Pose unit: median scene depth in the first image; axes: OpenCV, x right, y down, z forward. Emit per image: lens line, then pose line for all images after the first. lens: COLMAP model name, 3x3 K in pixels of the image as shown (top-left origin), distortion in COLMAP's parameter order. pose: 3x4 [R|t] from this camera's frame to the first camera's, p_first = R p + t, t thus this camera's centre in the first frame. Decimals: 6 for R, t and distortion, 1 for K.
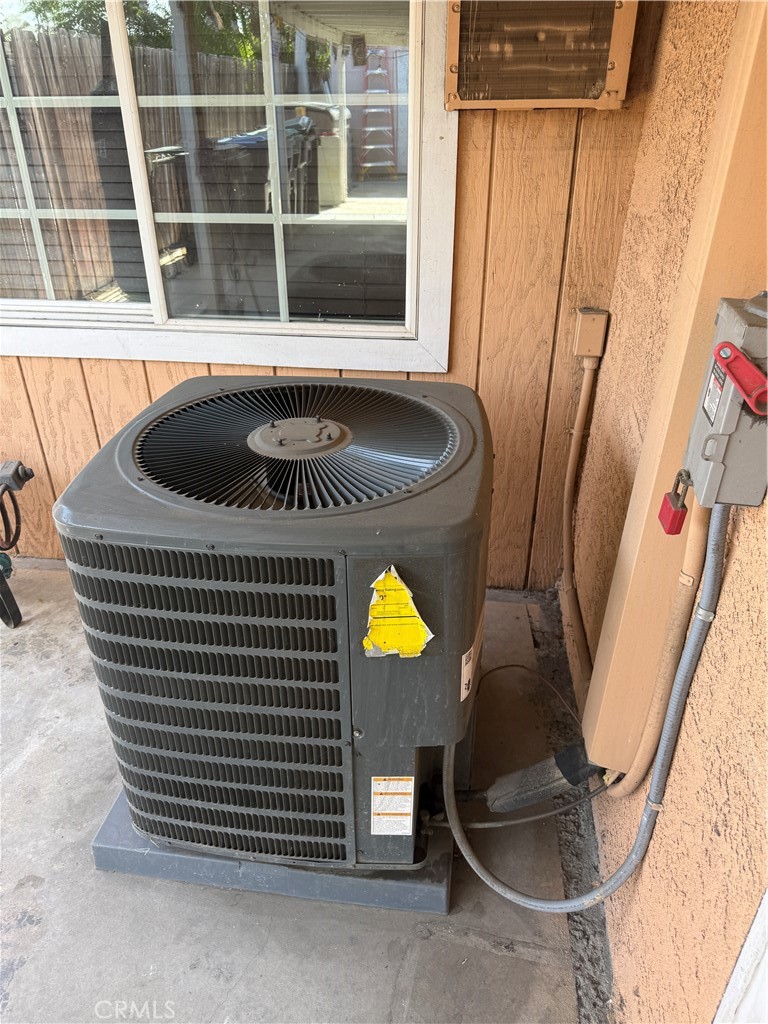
lens RADIAL K [[717.9, 0, 382.0], [0, 717.9, 512.1], [0, 0, 1]] dist [0.054726, -0.069811]
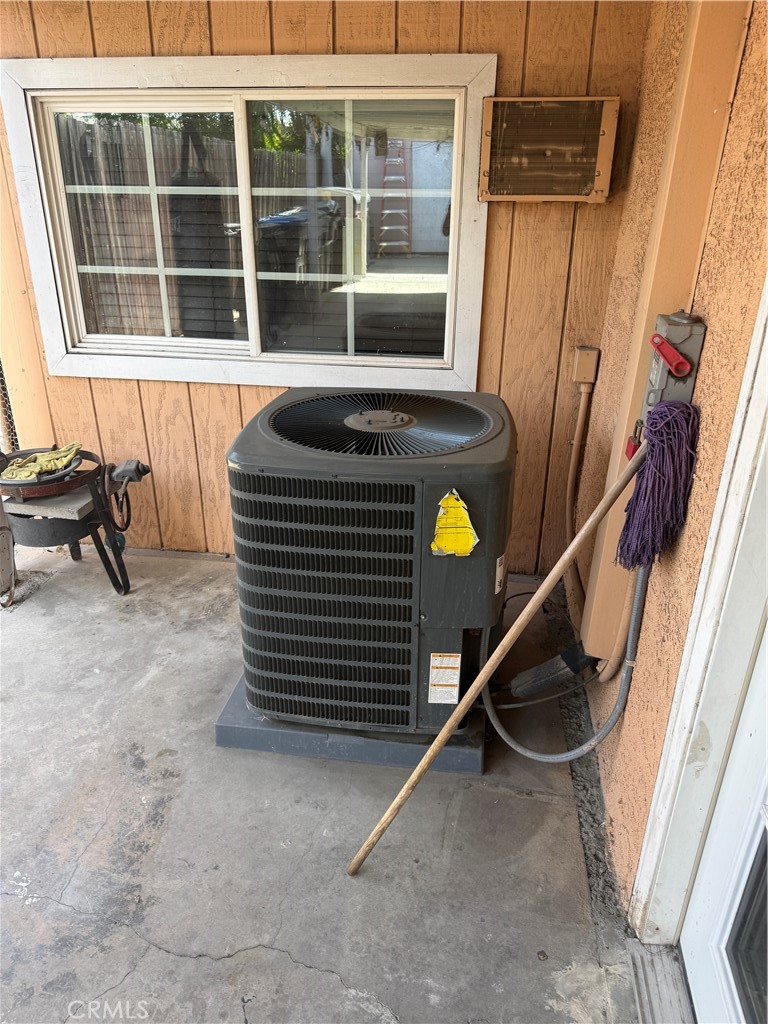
lens RADIAL K [[717.9, 0, 384.3], [0, 717.9, 512.2], [0, 0, 1]] dist [0.054726, -0.069811]
pose [[0.999884, 0.014819, -0.003396, -0.086095], [-0.015069, 0.995616, -0.092316, 0.180212], [0.002013, 0.092357, 0.995724, -0.349633]]
